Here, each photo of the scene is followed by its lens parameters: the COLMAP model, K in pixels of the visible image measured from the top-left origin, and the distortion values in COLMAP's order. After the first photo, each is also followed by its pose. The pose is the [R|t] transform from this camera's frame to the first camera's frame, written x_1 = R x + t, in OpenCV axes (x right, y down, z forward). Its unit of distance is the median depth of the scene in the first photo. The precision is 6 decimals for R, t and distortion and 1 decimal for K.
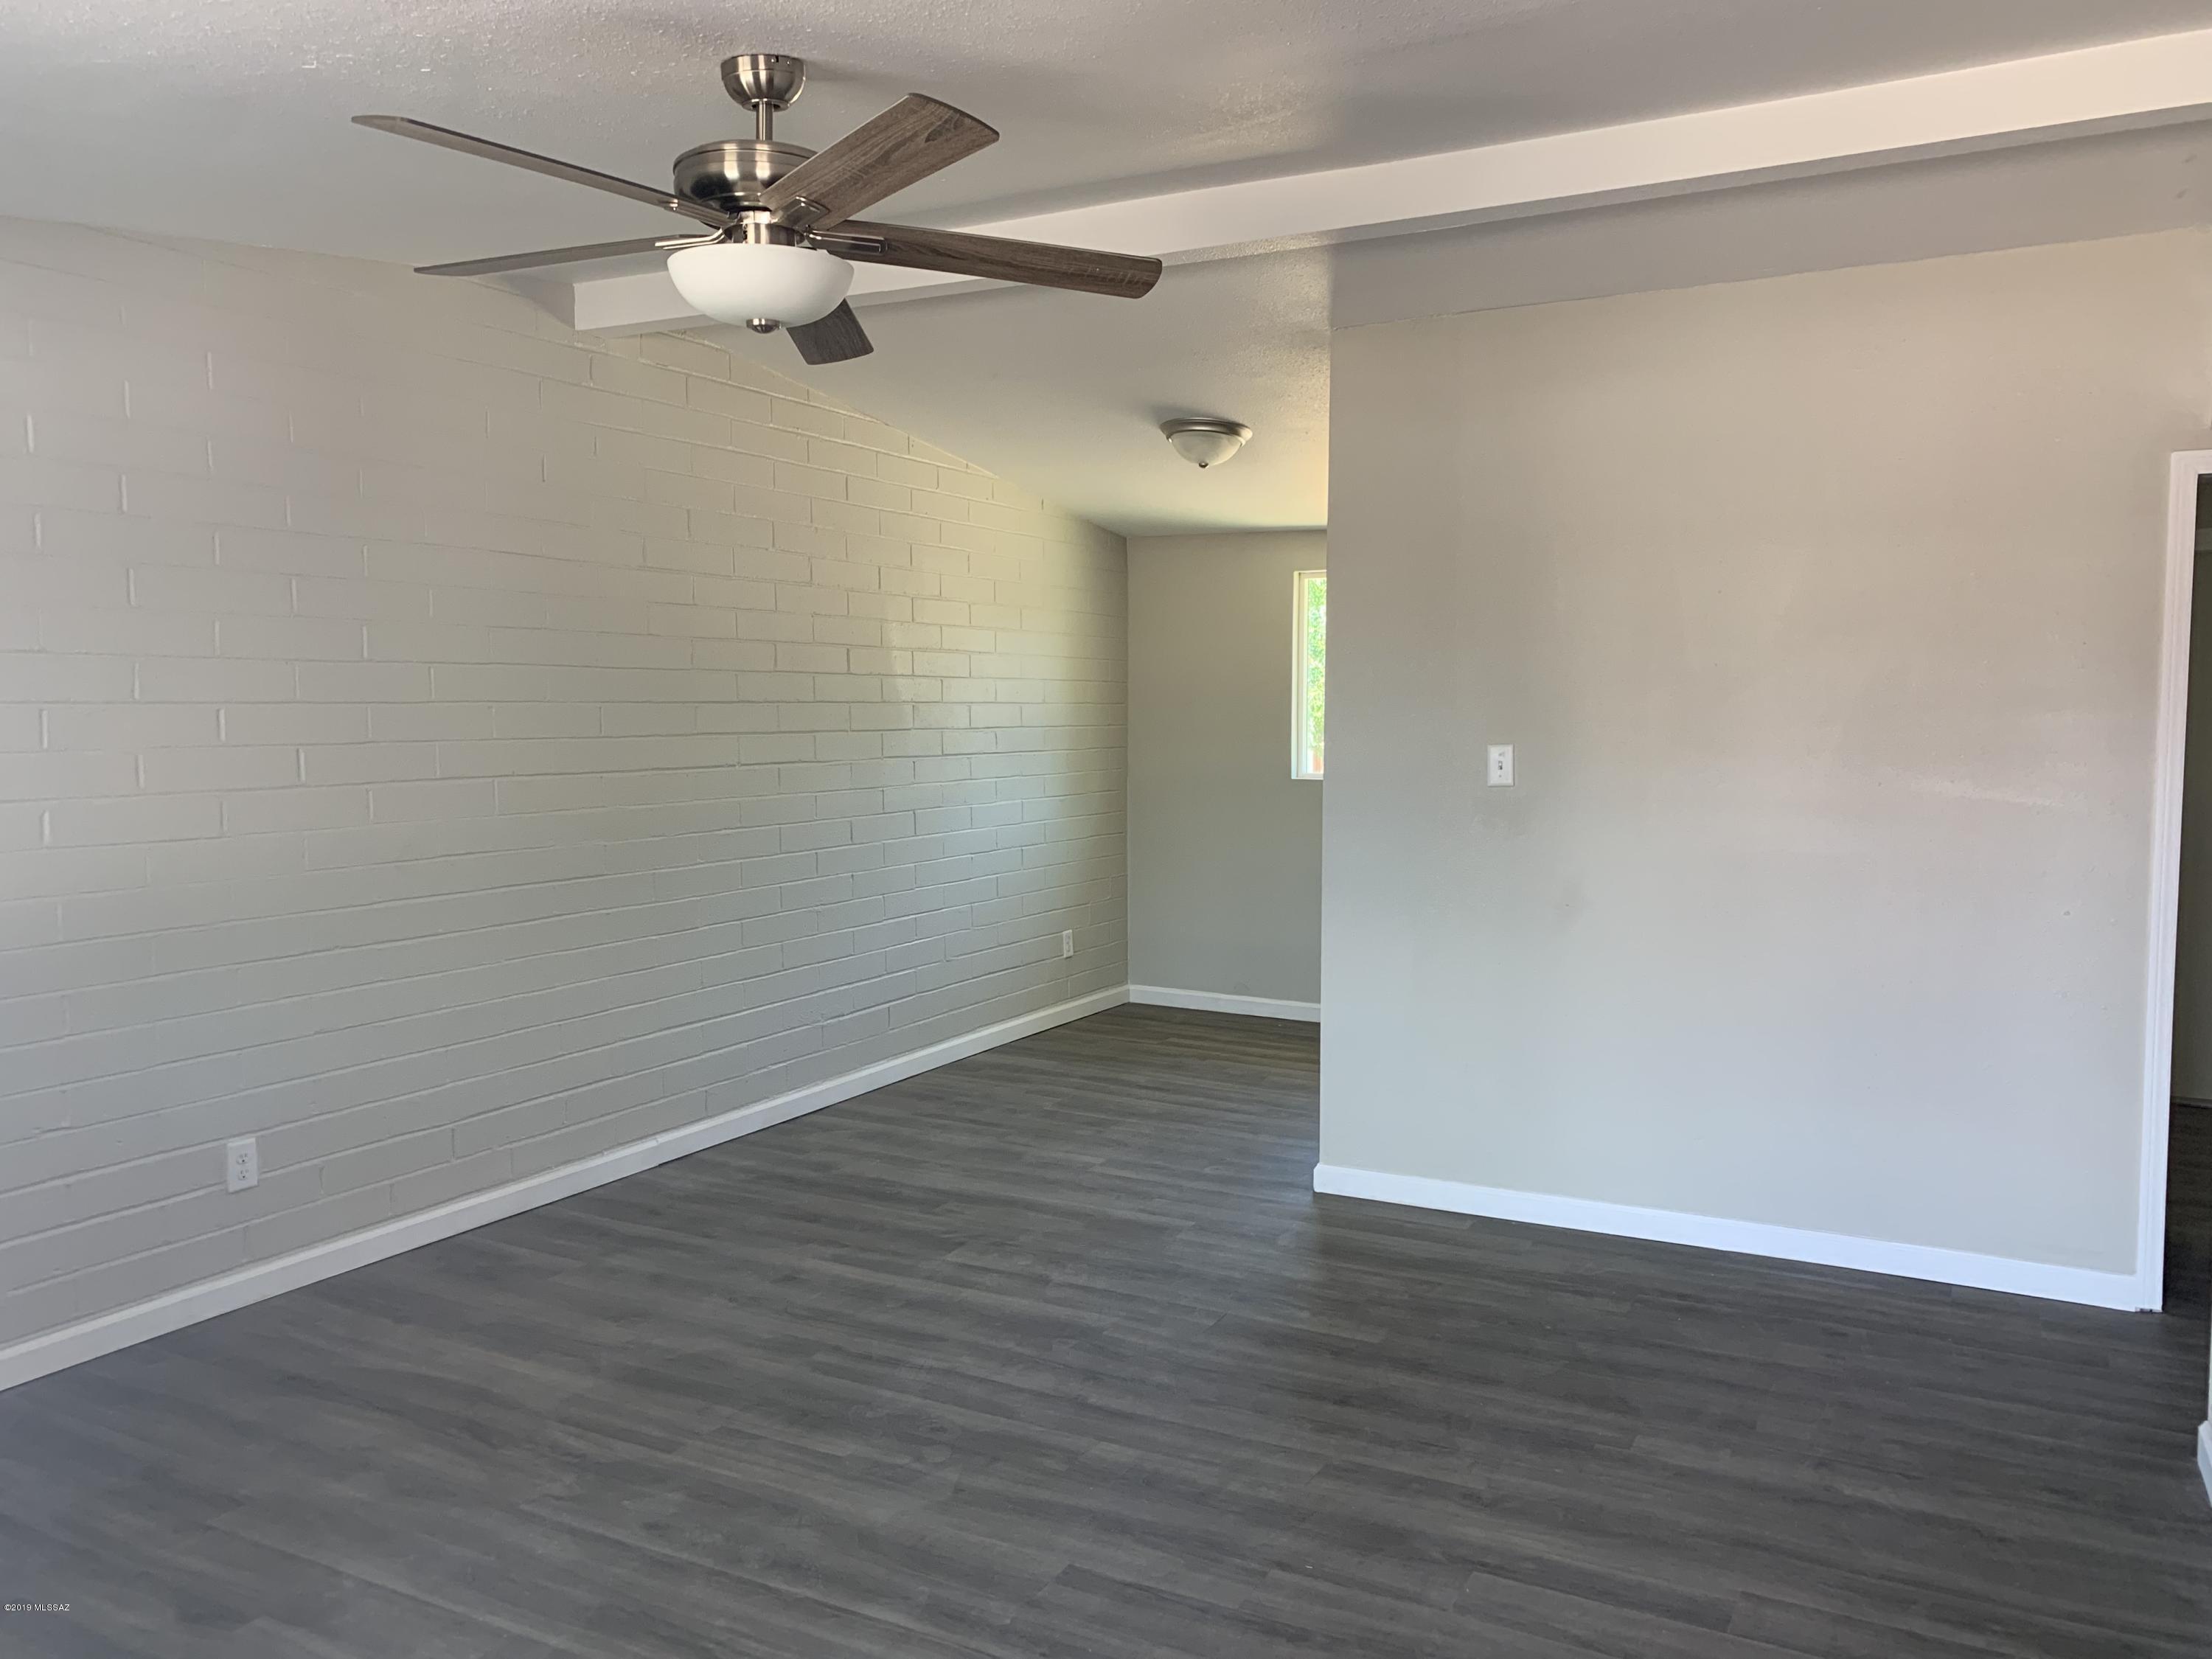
lens RADIAL K [[1702.8, 0, 1115.5], [0, 1702.8, 831.6], [0, 0, 1]] dist [0.100259, -0.157512]
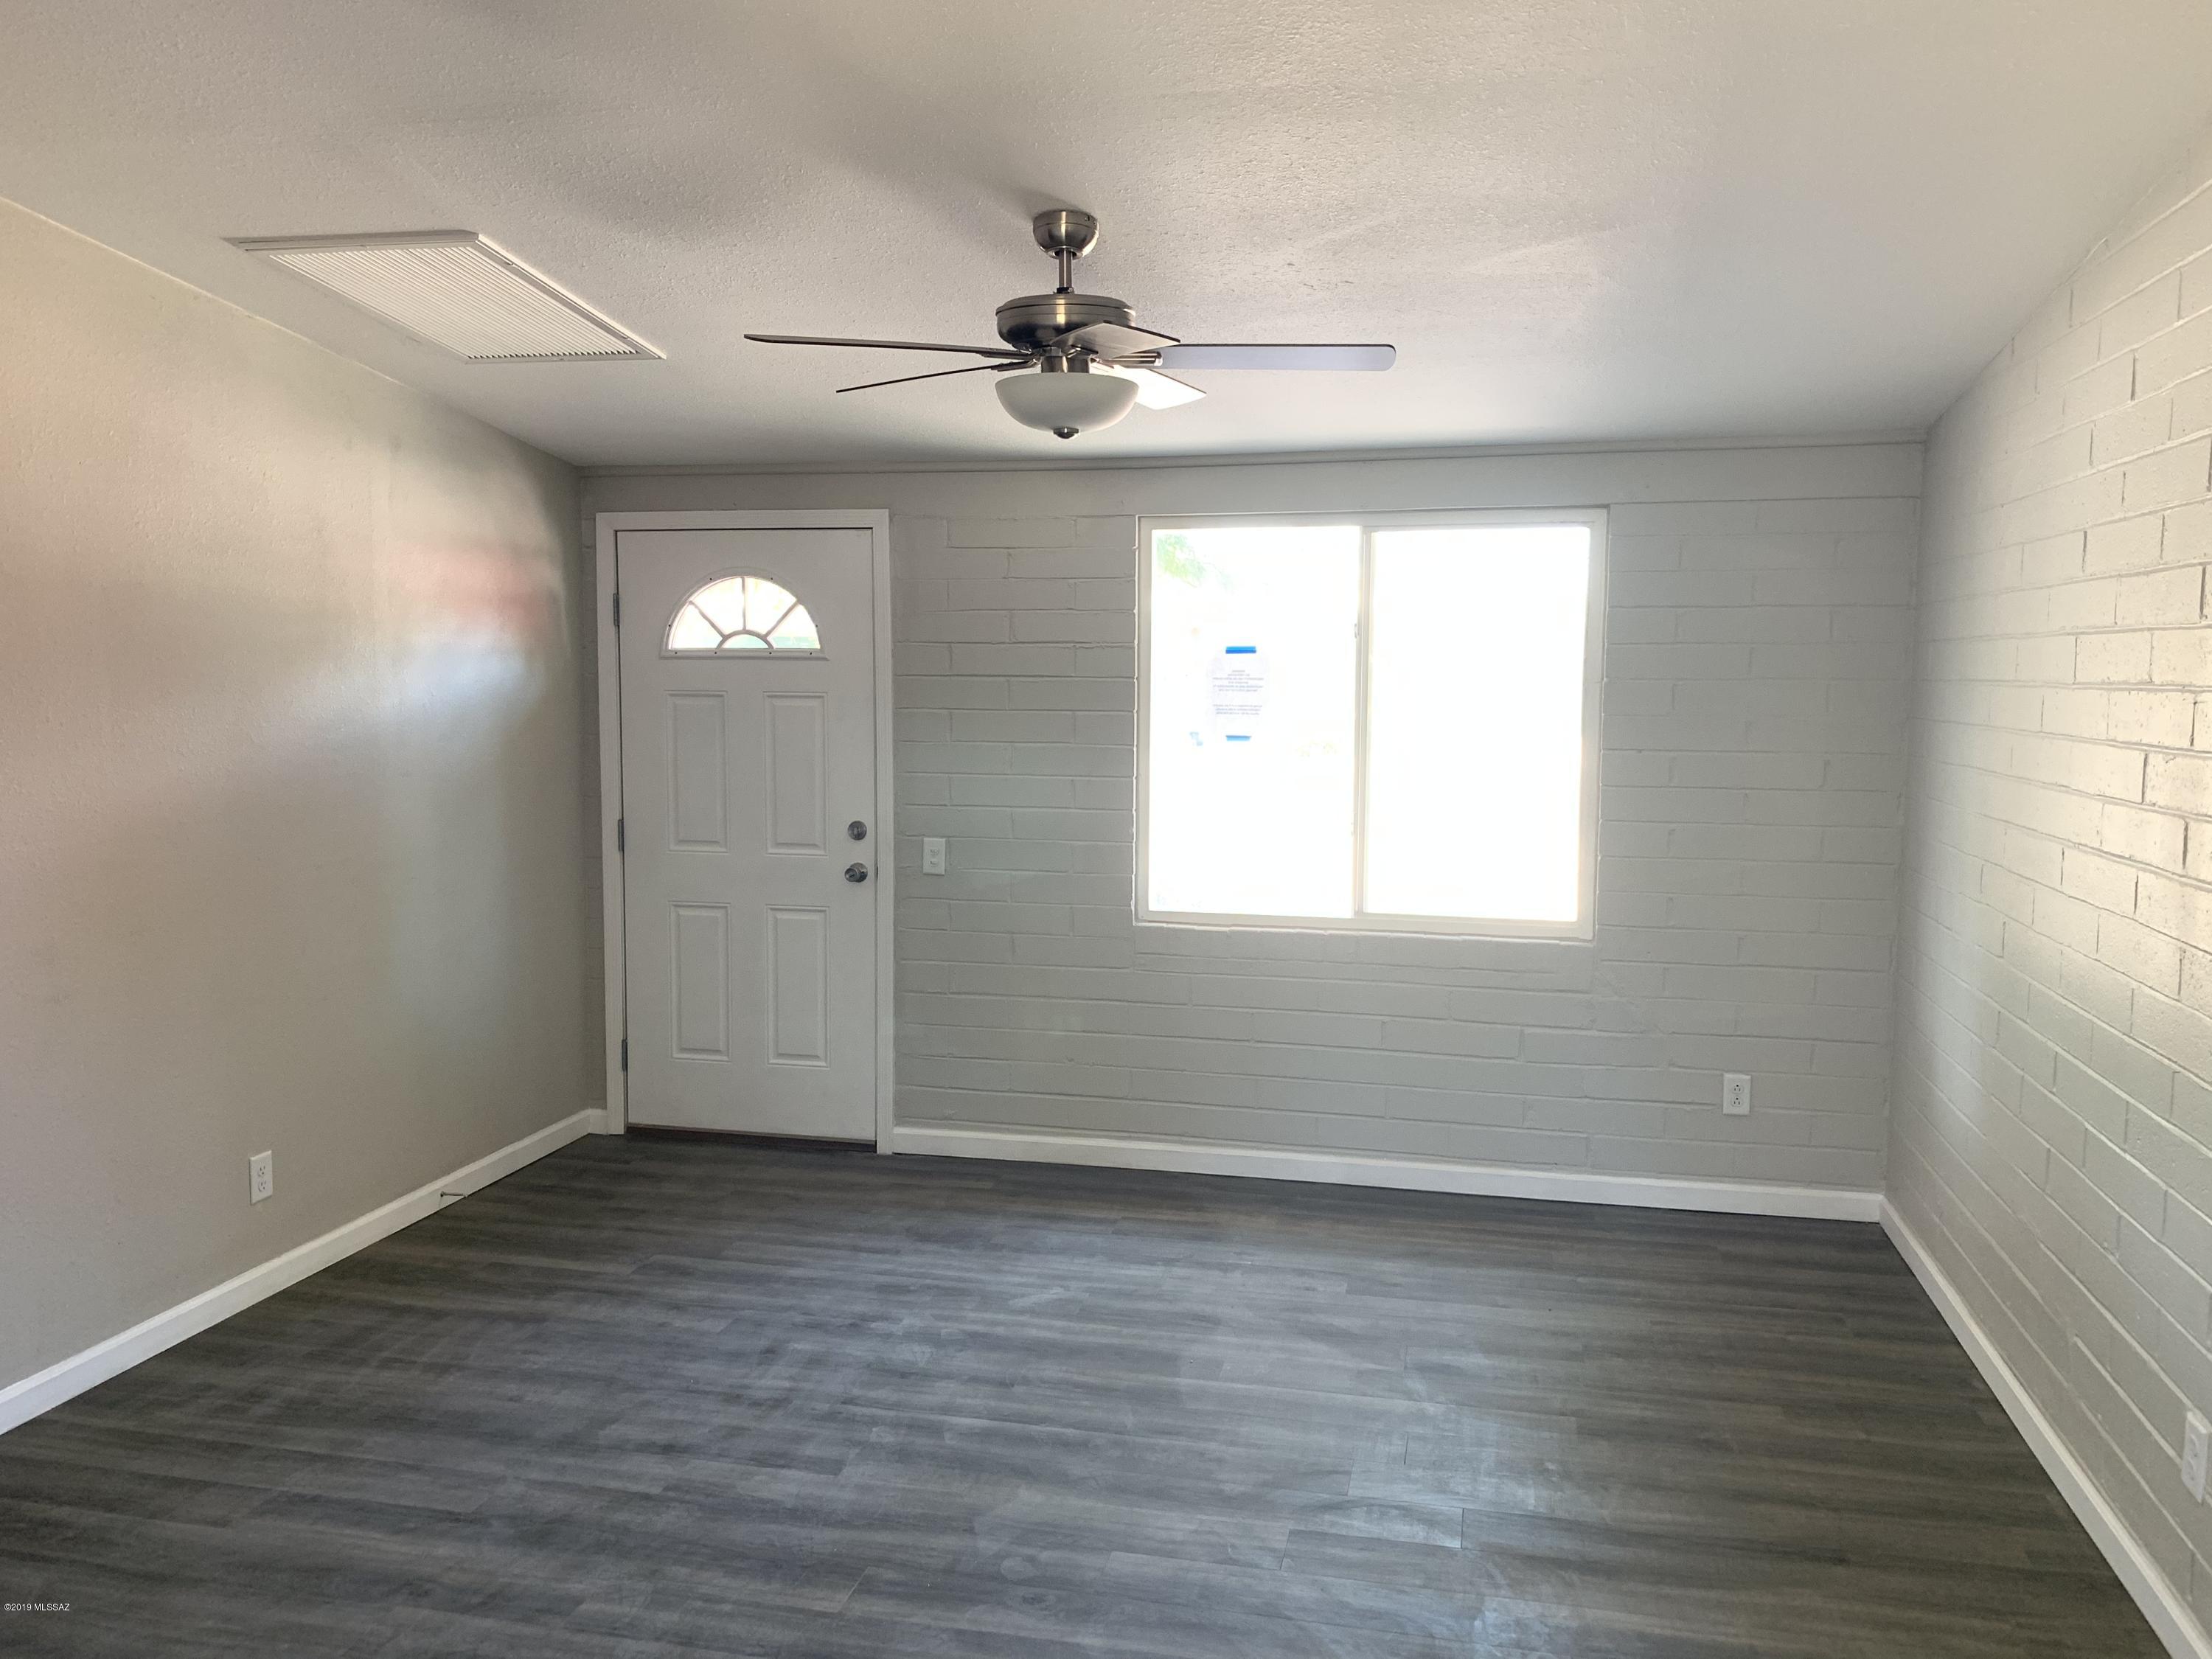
lens RADIAL K [[1713.3, 0, 1106.0], [0, 1713.3, 829.5], [0, 0, 1]] dist [0.029055, -0.013847]
pose [[-0.968197, 0.020514, -0.249346, 0.060247], [-0.023184, 0.984988, 0.171059, -0.156755], [0.249112, 0.171399, -0.953187, 1.596993]]
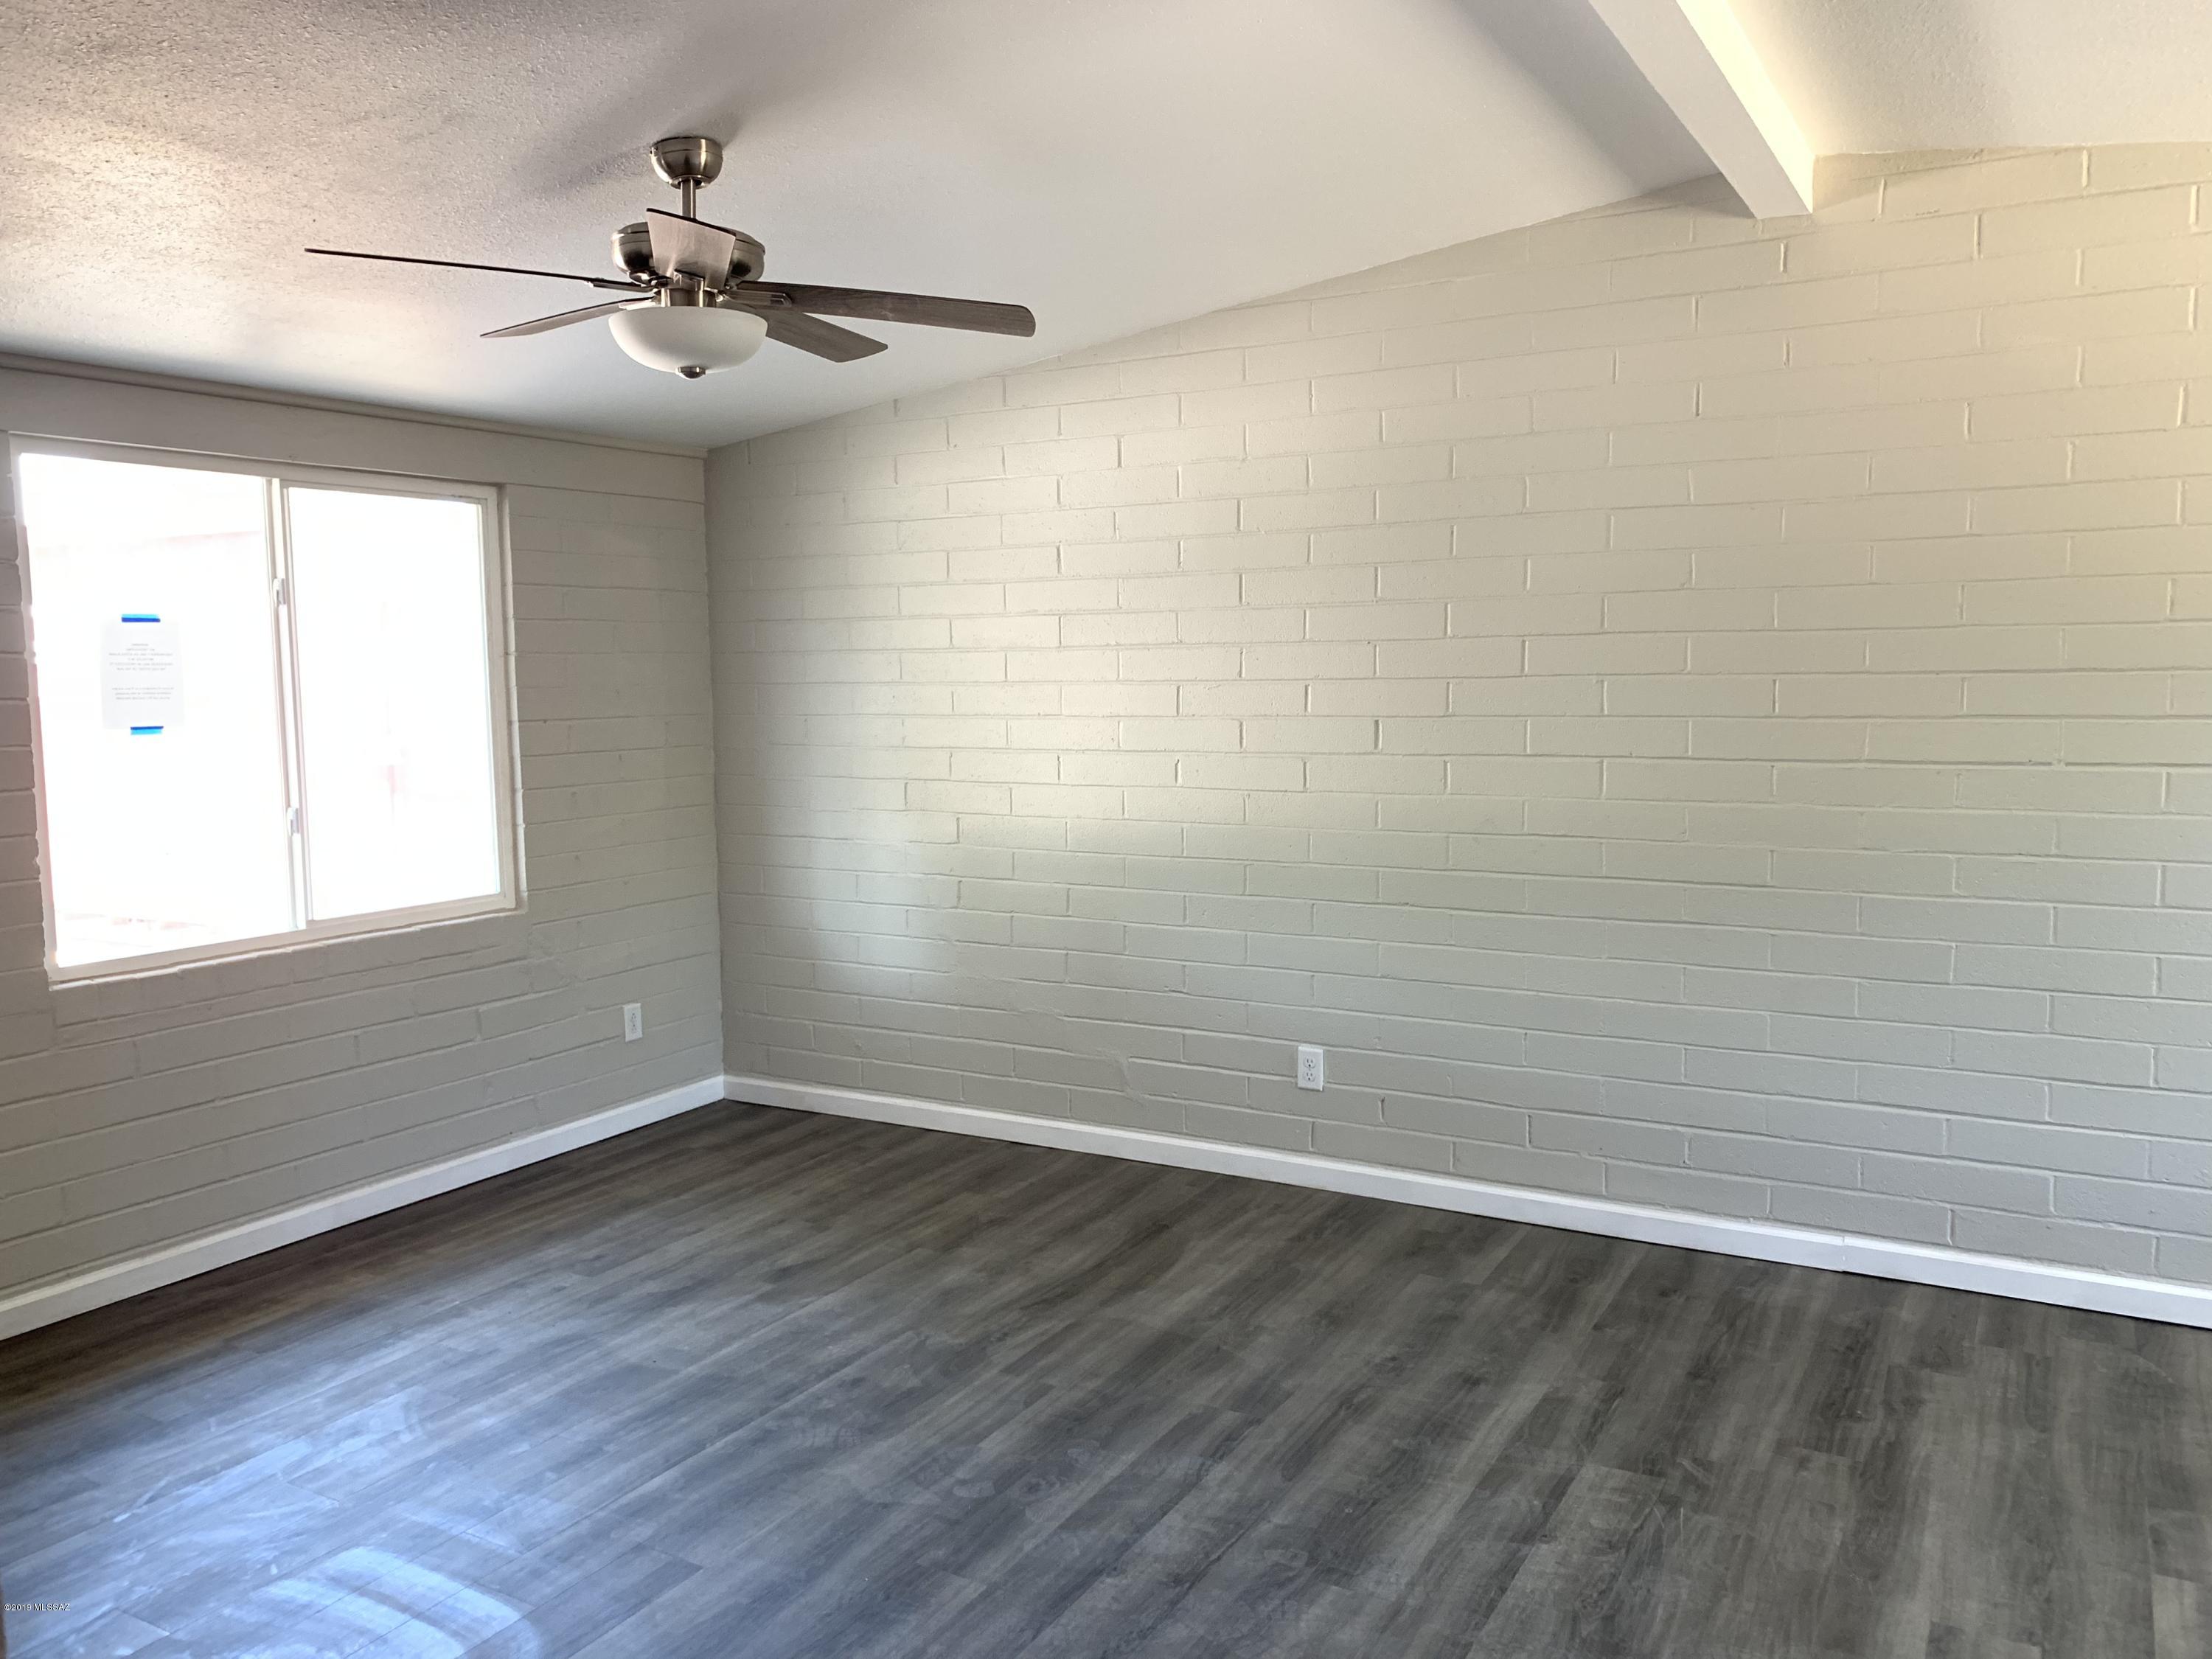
lens RADIAL K [[1713.9, 0, 1106.0], [0, 1713.9, 829.5], [0, 0, 1]] dist [0.039563, 0.002186]
pose [[-0.032167, 0.095991, -0.994862, 0.700646], [-0.065410, 0.993041, 0.097930, -0.081937], [0.997340, 0.068224, -0.025664, 0.946388]]
